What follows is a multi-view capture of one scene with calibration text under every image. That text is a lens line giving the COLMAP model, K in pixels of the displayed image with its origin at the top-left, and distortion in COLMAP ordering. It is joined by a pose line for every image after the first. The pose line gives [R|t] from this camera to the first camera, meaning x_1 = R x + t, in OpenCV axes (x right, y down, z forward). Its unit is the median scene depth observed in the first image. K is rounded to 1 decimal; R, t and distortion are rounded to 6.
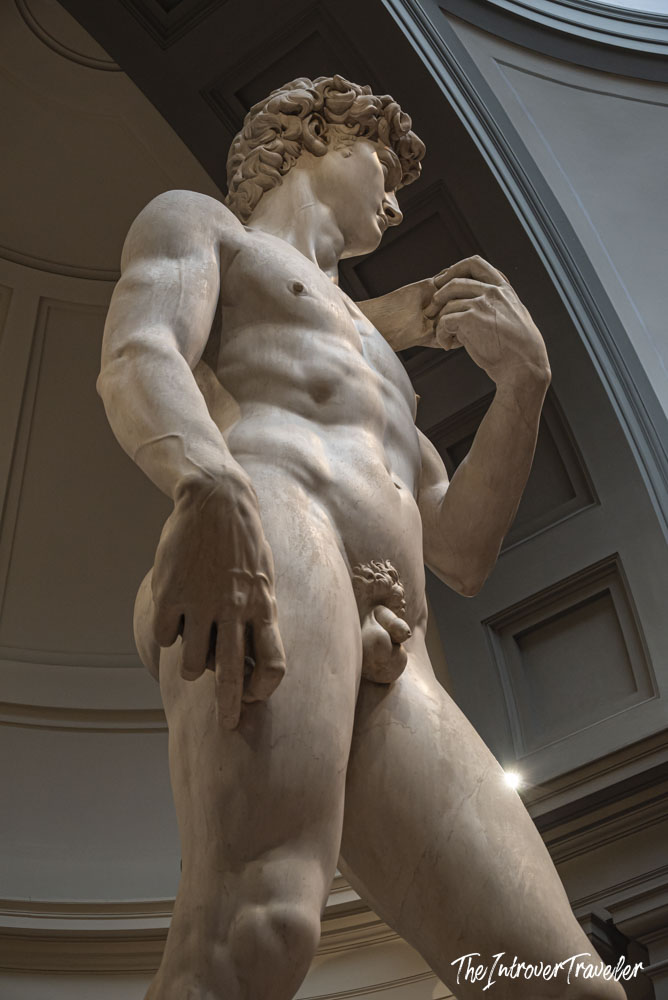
lens RADIAL K [[1547.8, 0, 334.0], [0, 1547.8, 500.0], [0, 0, 1]] dist [-0.013398, -0.004709]
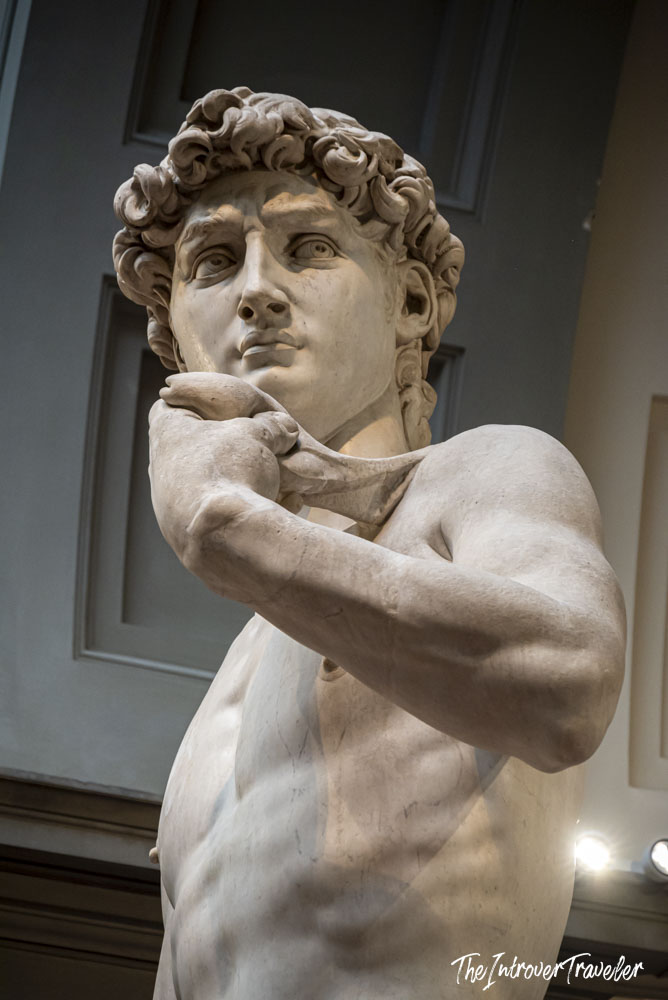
lens RADIAL K [[5460.6, 0, 334.0], [0, 5460.6, 500.0], [0, 0, 1]] dist [0.000837, 0.402362]
pose [[-0.446071, -0.388071, -0.806487, 2.021147], [0.645983, 0.484082, -0.590230, 1.295345], [0.619457, -0.784261, 0.034752, 1.230054]]
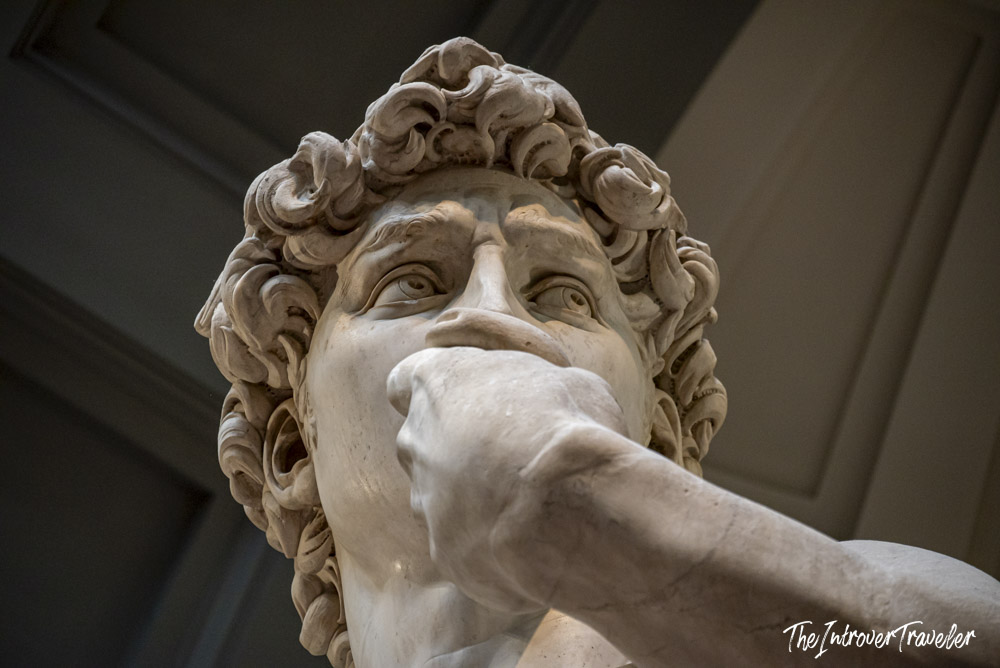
lens RADIAL K [[5639.0, 0, 500.0], [0, 5639.0, 275.8], [0, 0, 1]] dist [0.109396, 2.620781]
pose [[-0.146469, -0.707240, -0.691635, 1.210142], [0.697557, 0.421905, -0.579147, 0.704544], [0.701400, -0.567281, 0.431544, 0.662795]]
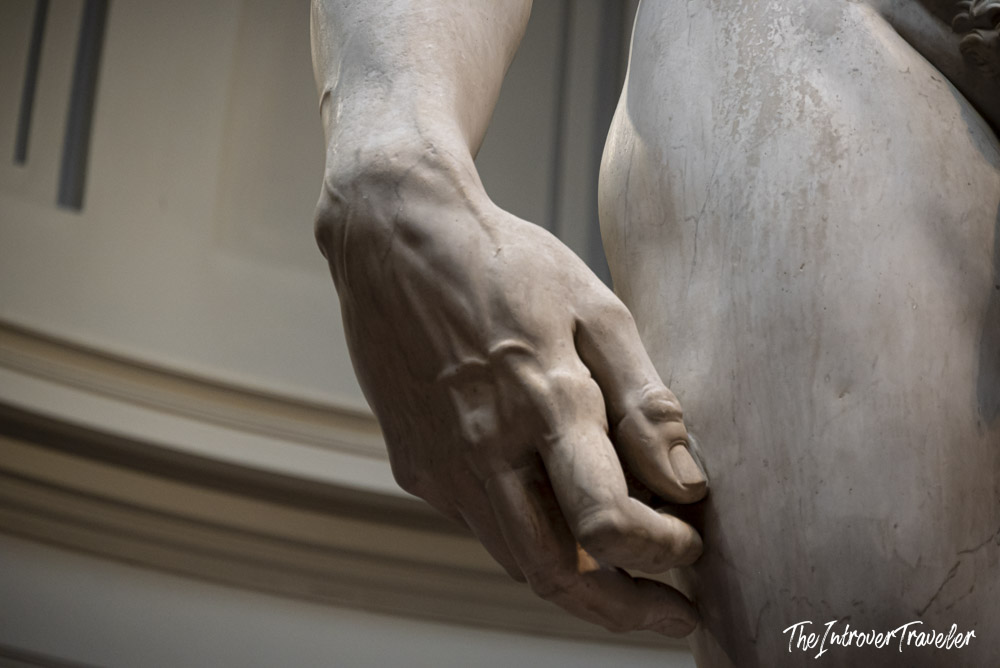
lens RADIAL K [[5460.6, 0, 500.0], [0, 5460.6, 334.0], [0, 0, 1]] dist [0.000837, 0.402362]
pose [[0.538272, -0.377144, -0.753674, 0.977583], [0.591518, 0.806066, 0.019099, 0.012796], [0.600308, -0.456092, 0.656970, -0.032243]]
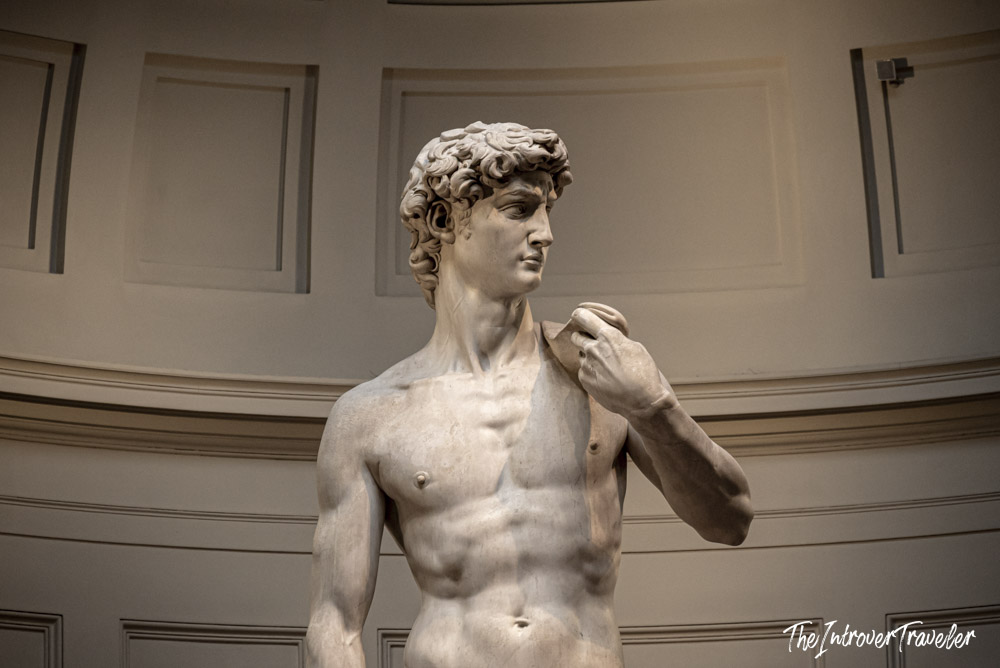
lens RADIAL K [[6009.0, 0, 500.0], [0, 6009.0, 334.0], [0, 0, 1]] dist [0.166782, -9.121056]
pose [[0.611047, -0.164383, -0.774339, 4.448253], [0.579317, 0.759488, 0.295921, -1.902194], [0.539457, -0.629409, 0.559313, -1.916260]]
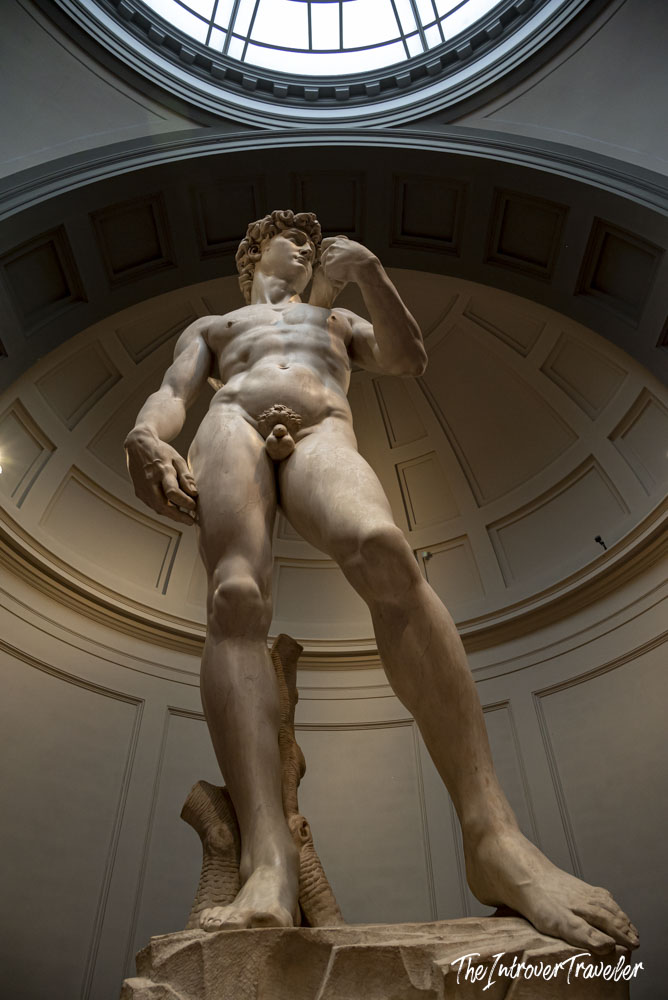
lens RADIAL K [[658.5, 0, 334.0], [0, 658.5, 500.0], [0, 0, 1]] dist [-0.008486, -0.000866]
pose [[0.618339, -0.547200, -0.564117, 0.511246], [0.573095, 0.805119, -0.152795, 0.322783], [0.537791, -0.228814, 0.811434, 0.316861]]
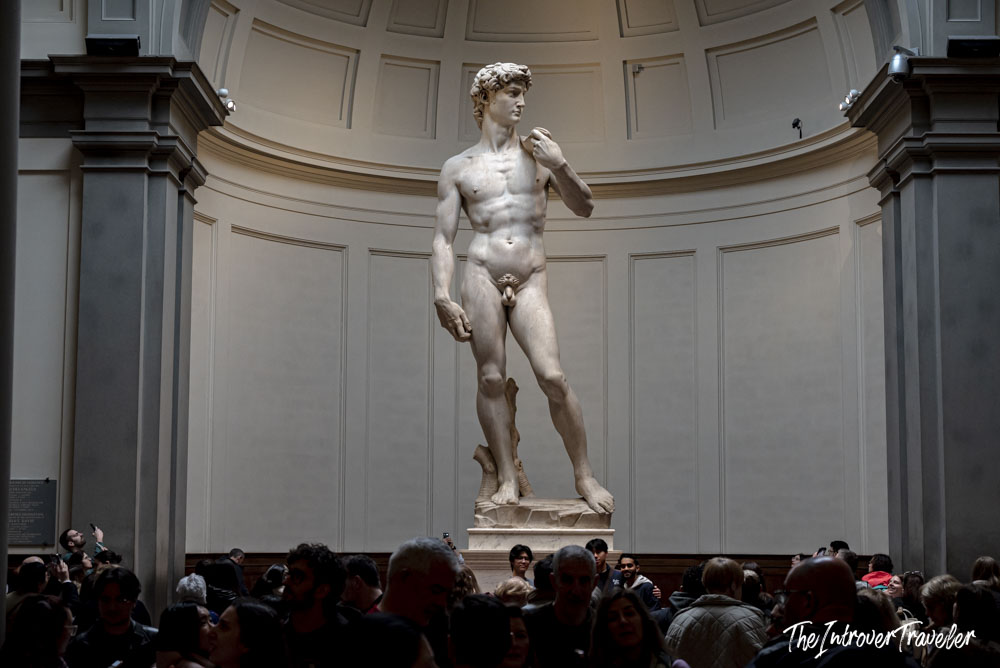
lens RADIAL K [[1735.5, 0, 500.0], [0, 1735.5, 334.0], [0, 0, 1]] dist [-0.043530, 0.001964]
pose [[0.621561, -0.087434, -0.778471, 3.531439], [0.555269, 0.750151, 0.359096, -1.474921], [0.552573, -0.655461, 0.514814, -1.420245]]
